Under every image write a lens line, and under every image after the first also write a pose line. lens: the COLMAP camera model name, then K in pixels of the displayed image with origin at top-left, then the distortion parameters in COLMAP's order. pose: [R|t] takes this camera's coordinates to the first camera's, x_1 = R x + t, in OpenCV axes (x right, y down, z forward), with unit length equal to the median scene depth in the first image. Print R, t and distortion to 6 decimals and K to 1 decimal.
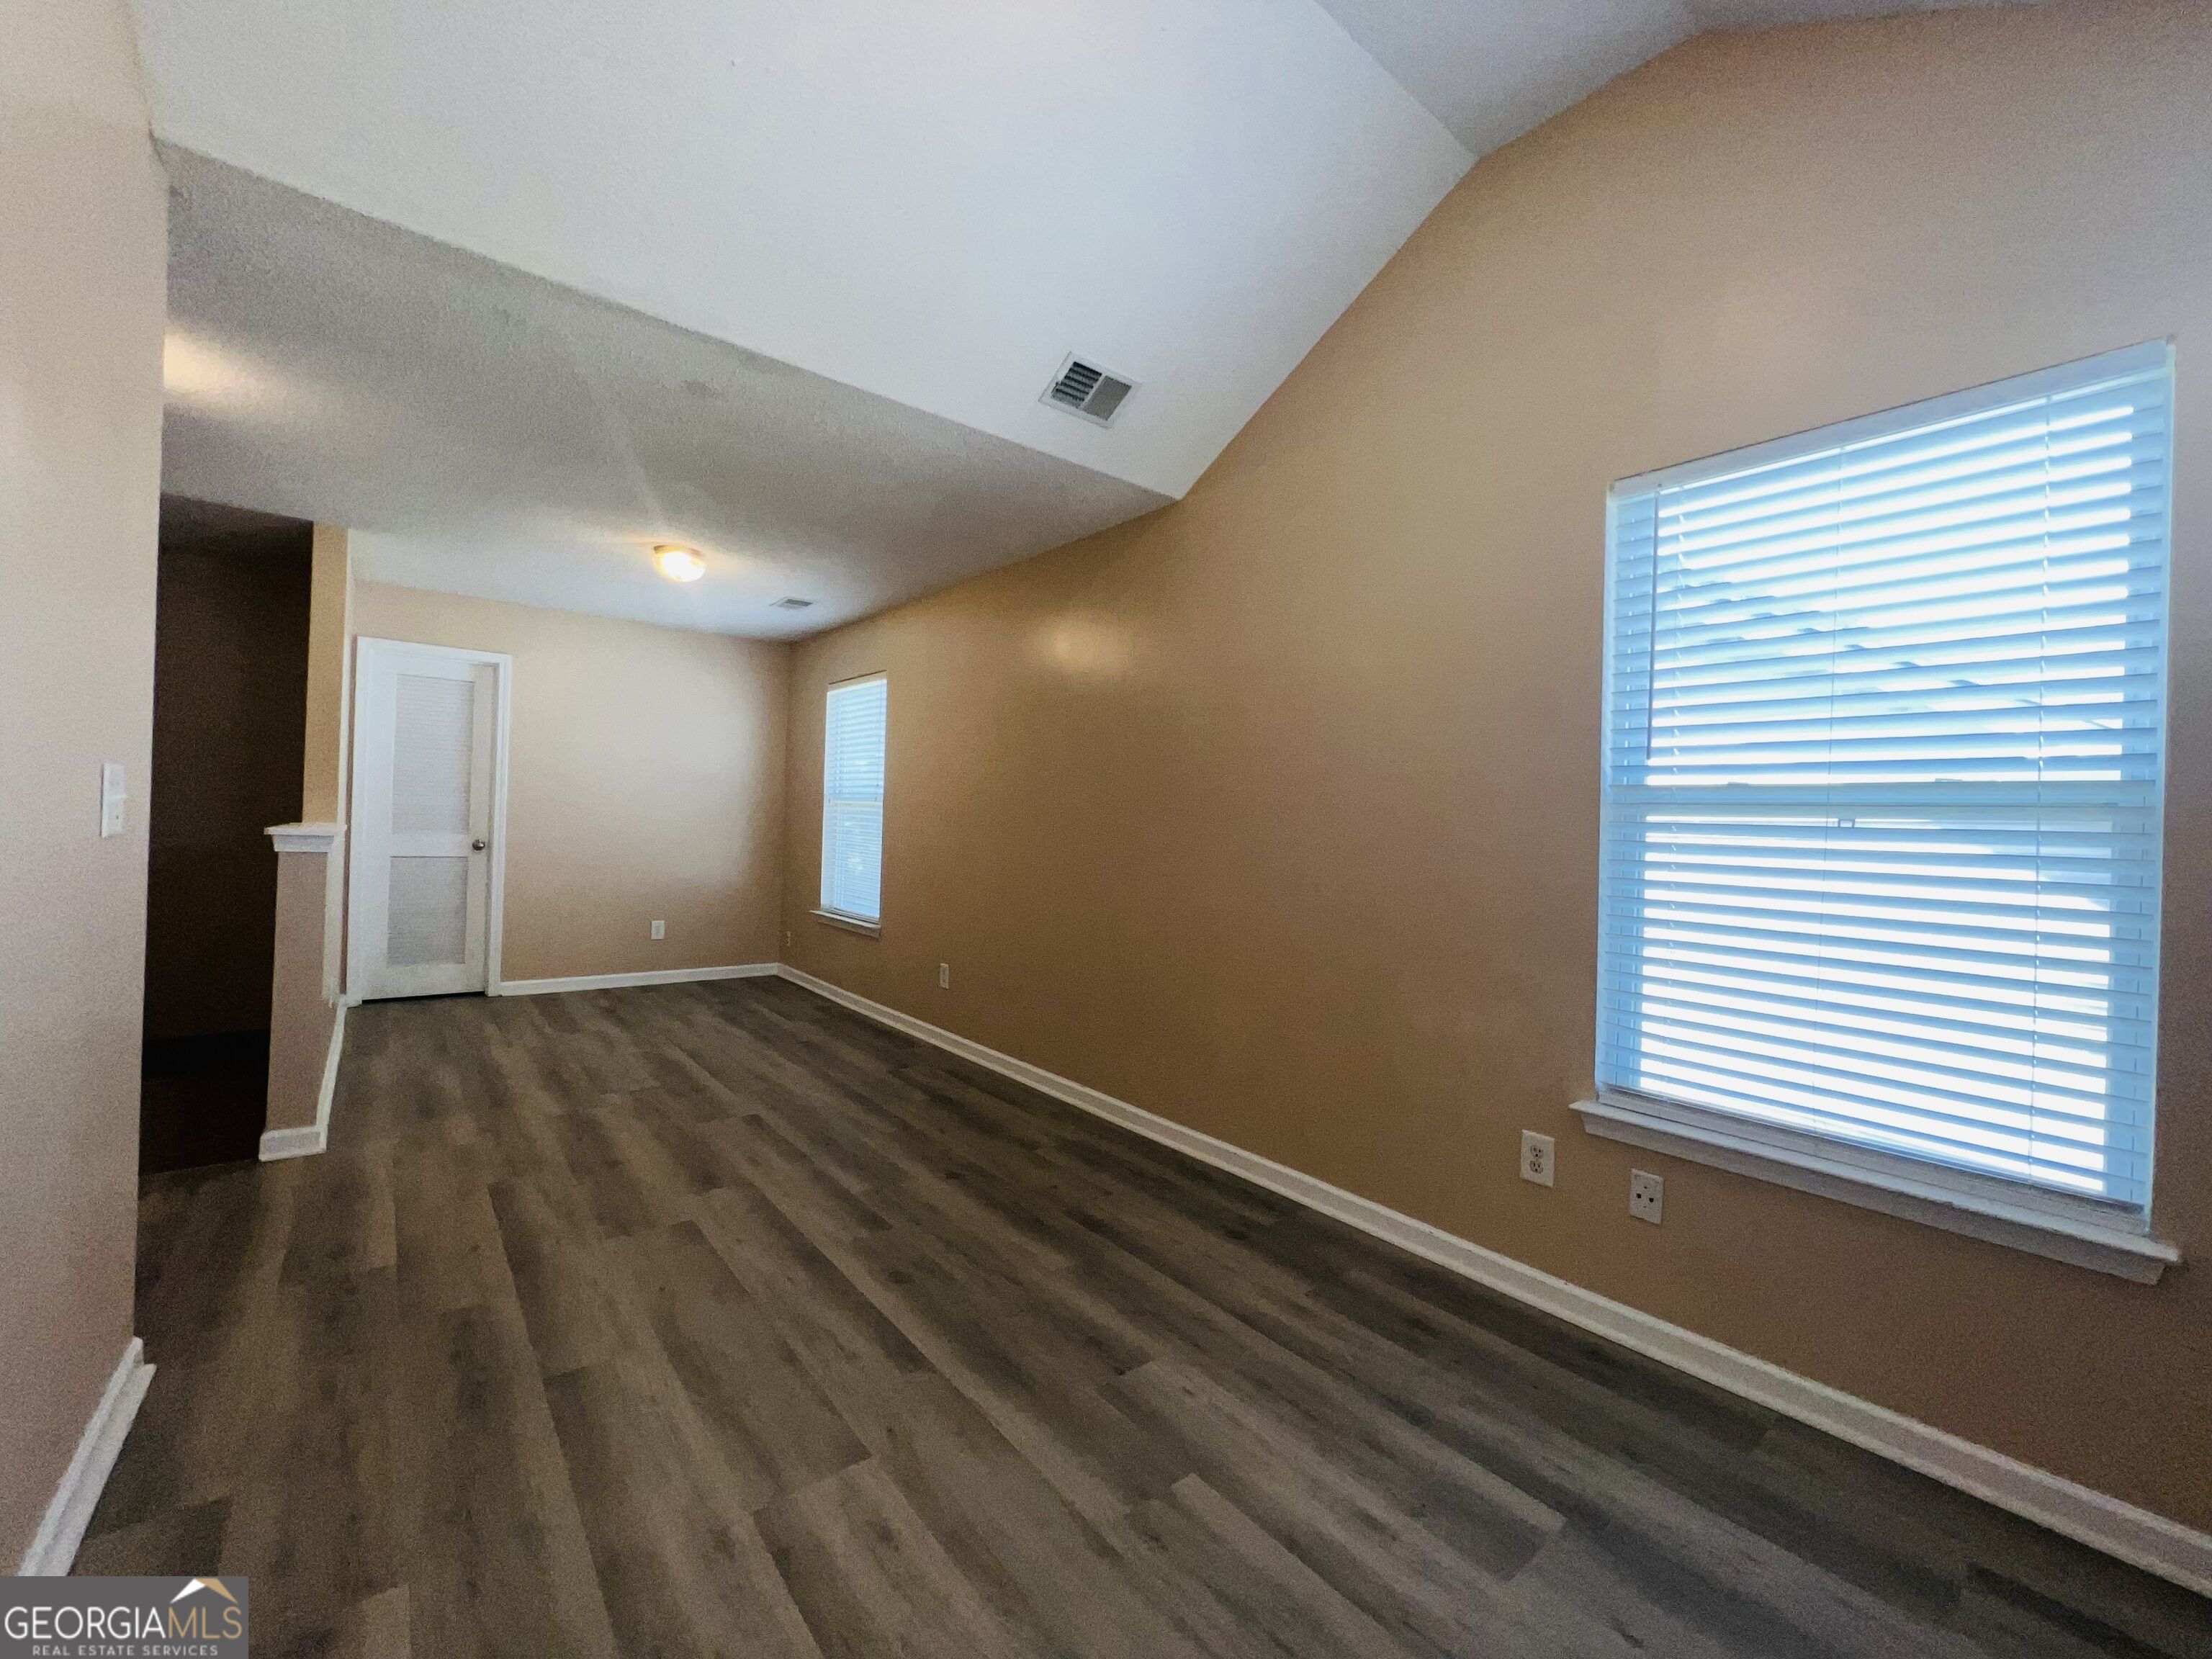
lens RADIAL K [[872.4, 0, 1085.2], [0, 872.4, 822.6], [0, 0, 1]] dist [-0.000361, -0.000256]
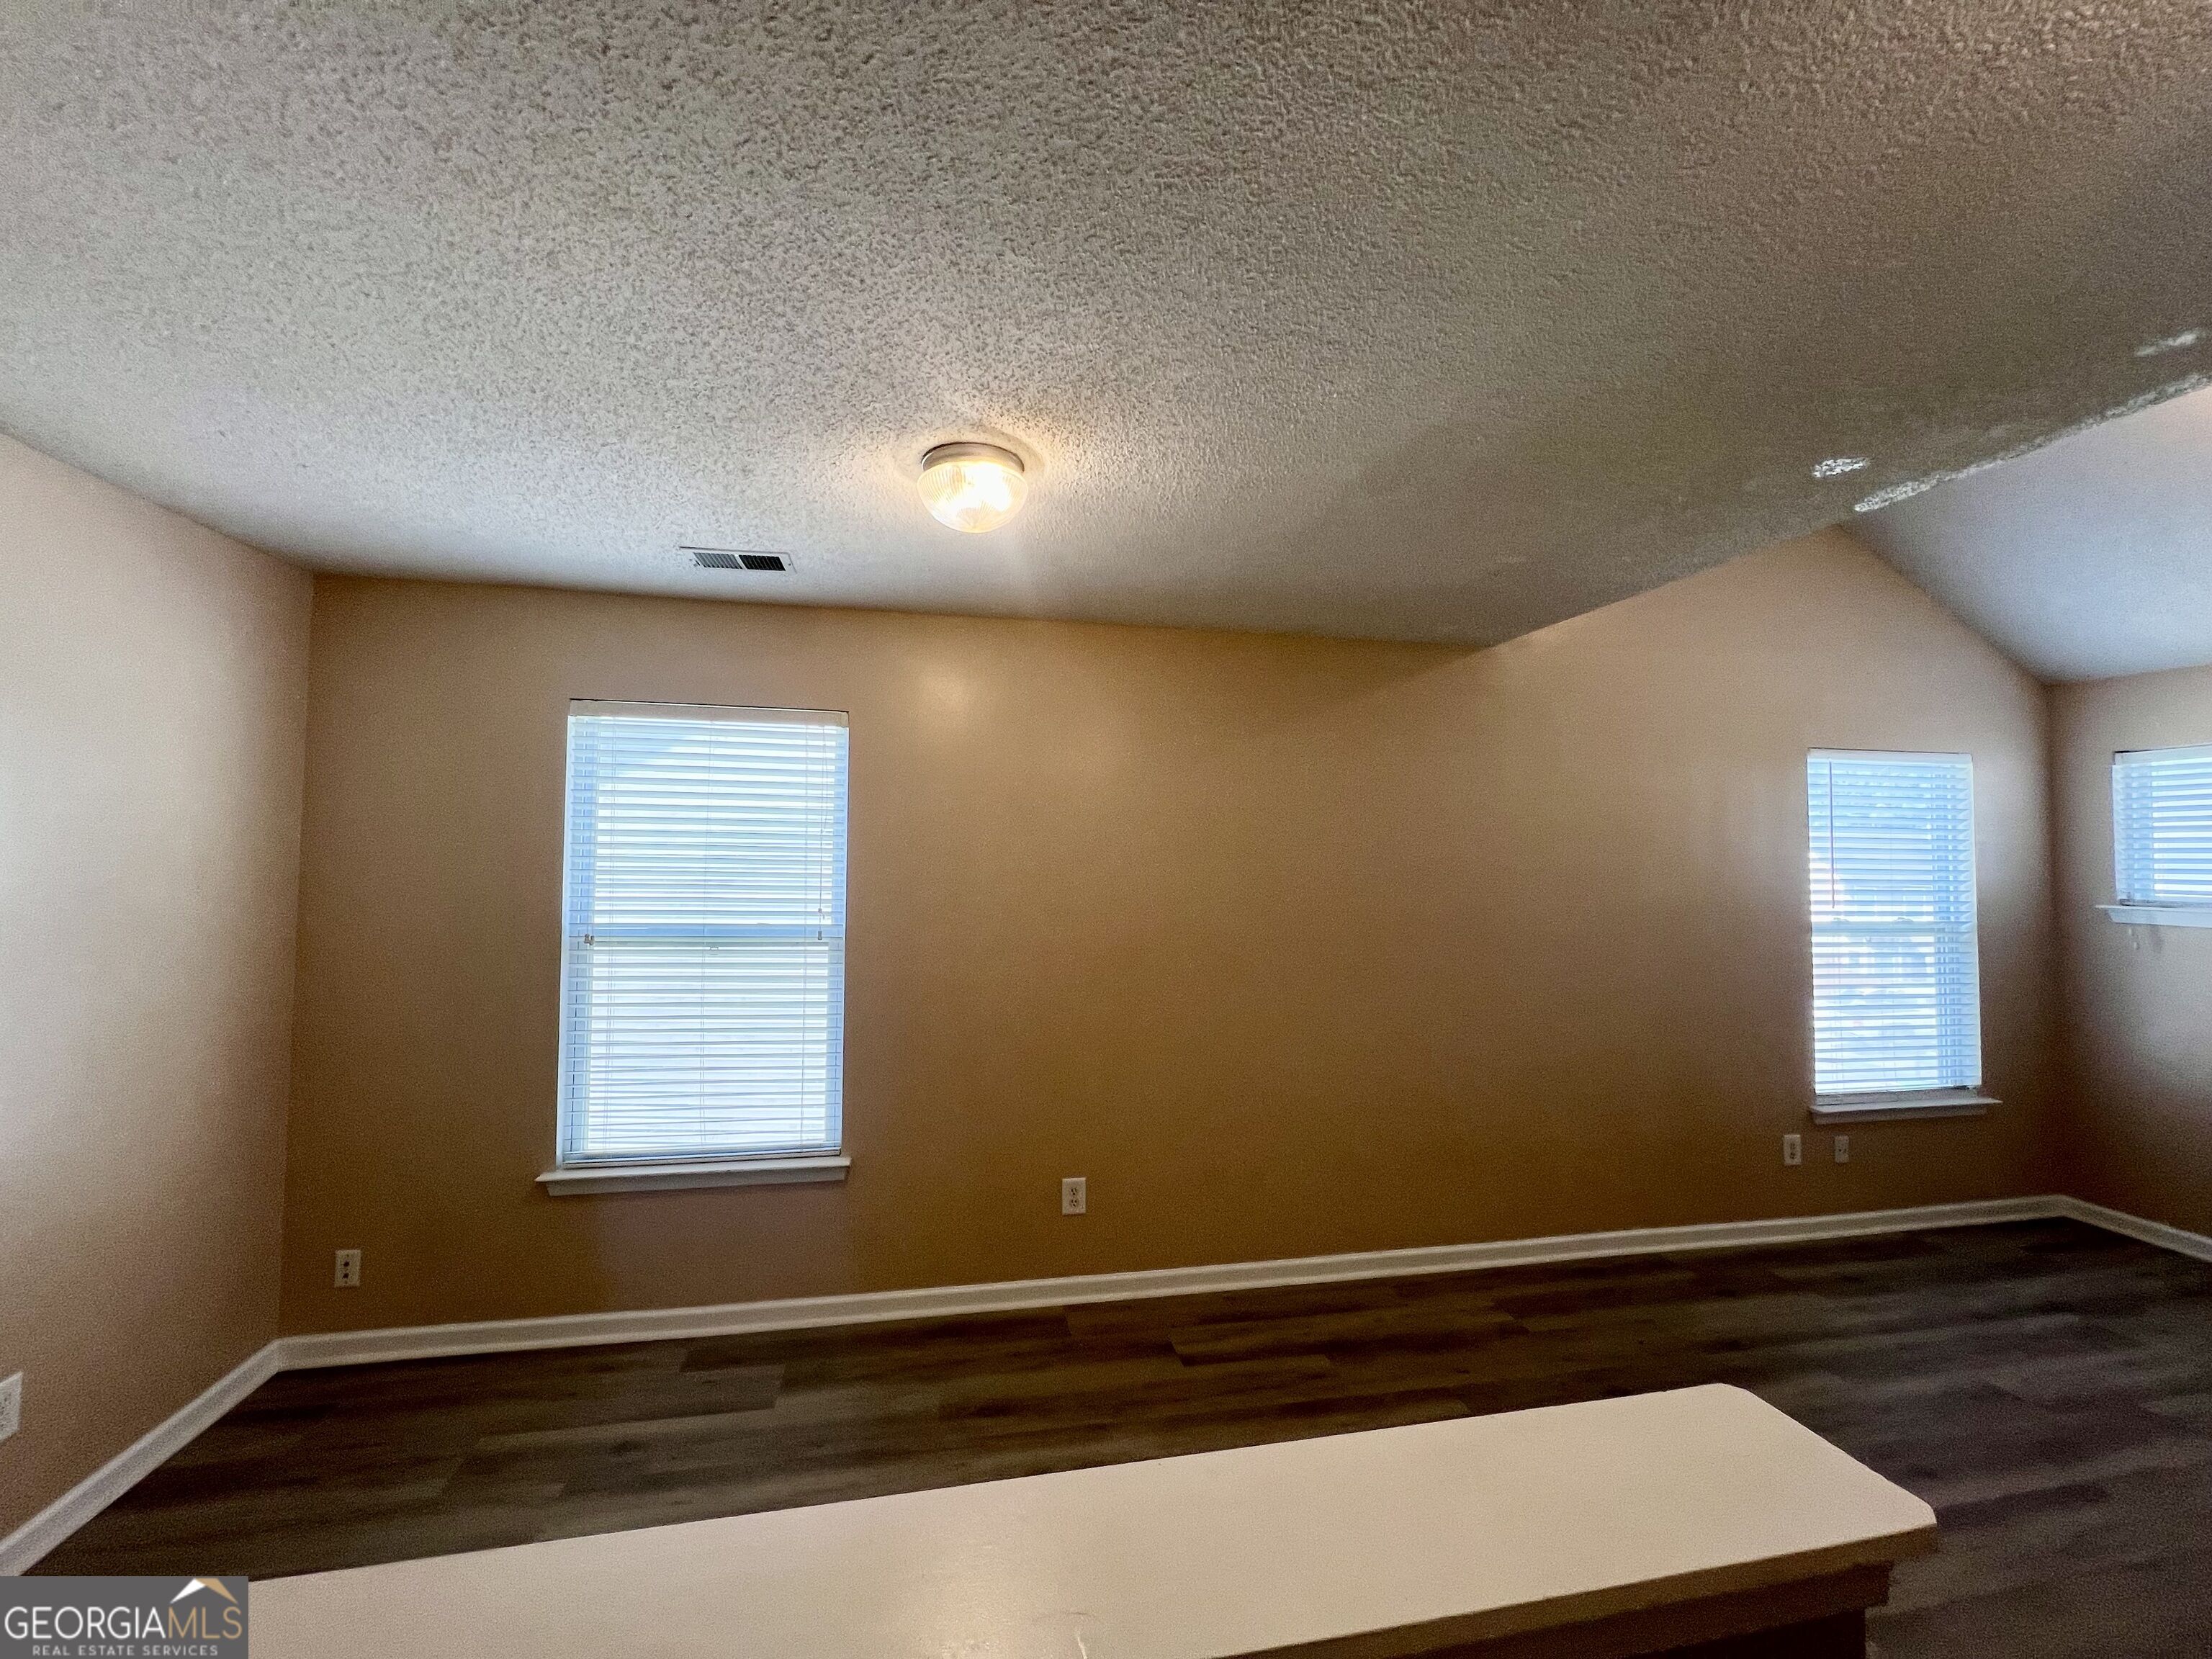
lens RADIAL K [[887.5, 0, 1097.5], [0, 887.5, 827.4], [0, 0, 1]] dist [-0.002120, -0.000534]
pose [[0.472243, 0.000846, 0.881468, -1.328905], [0.003430, 0.999990, -0.002798, -0.188973], [-0.881462, 0.004344, 0.472236, 1.152800]]
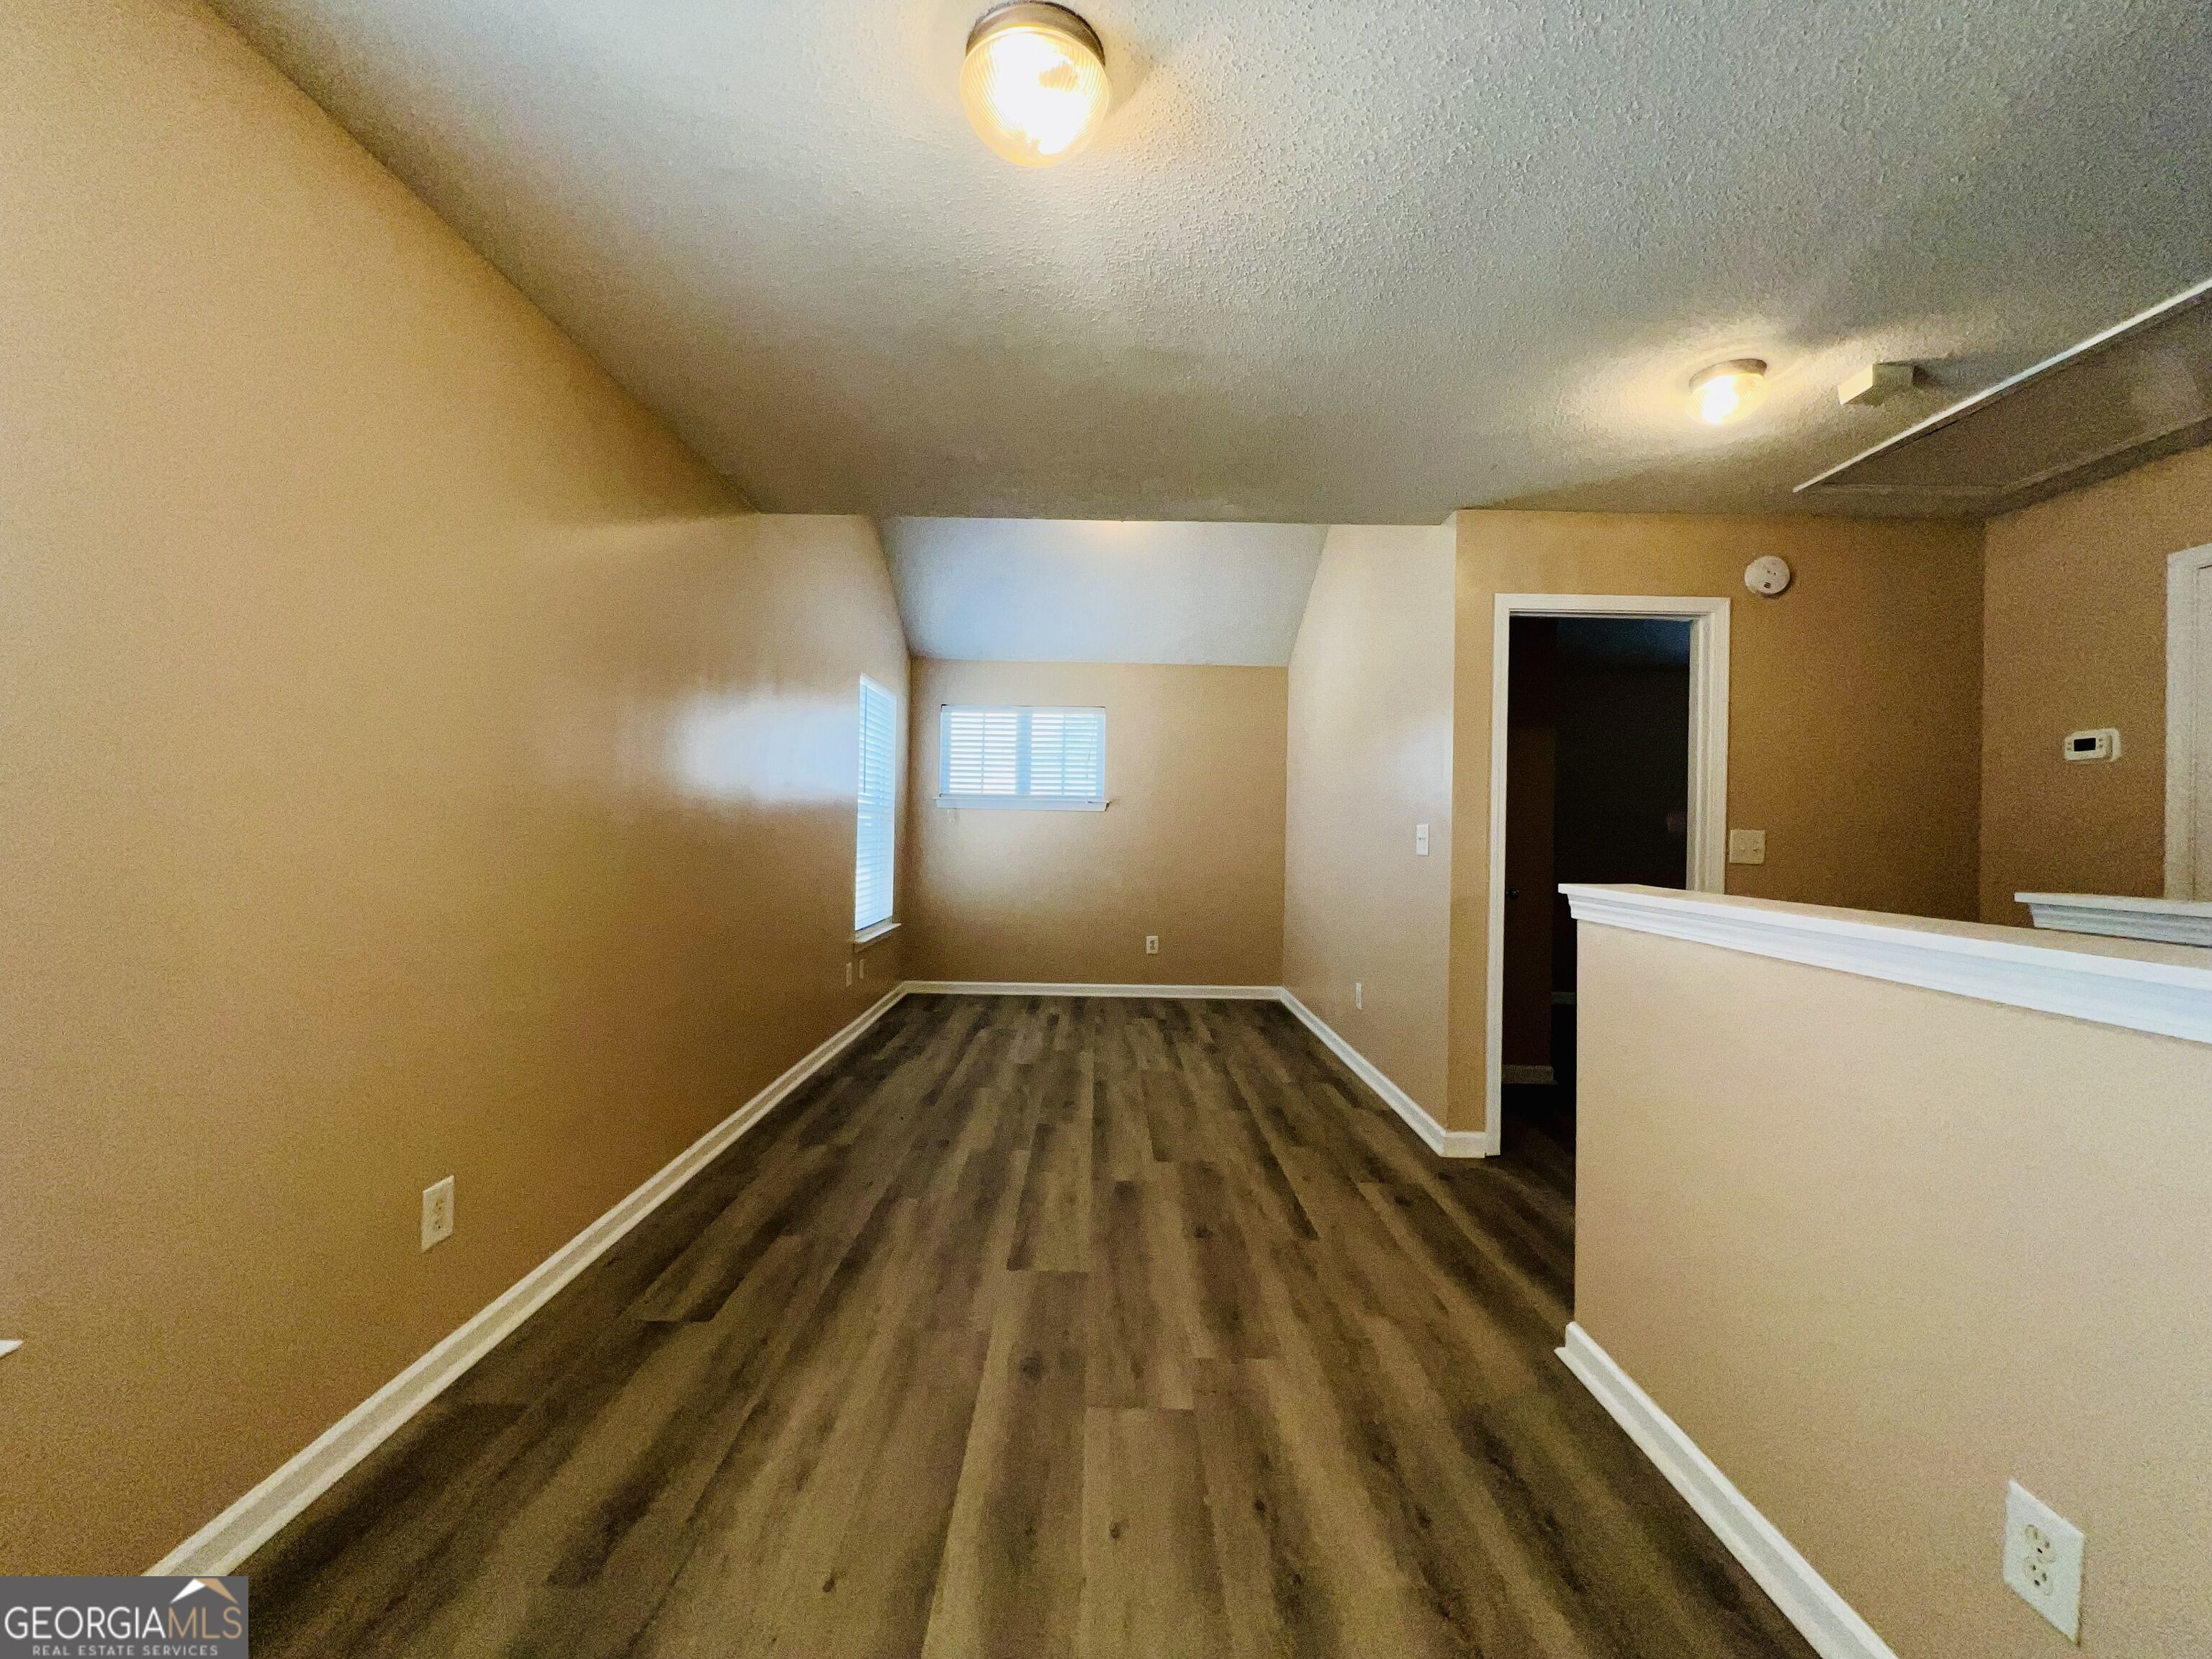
lens RADIAL K [[904.1, 0, 1104.7], [0, 904.1, 821.9], [0, 0, 1]] dist [-0.002935, 0.000453]
pose [[-0.781385, -0.043230, 0.622550, -1.135739], [-0.045915, 0.998876, 0.011732, -0.037780], [-0.622358, -0.019418, -0.782492, 1.992146]]
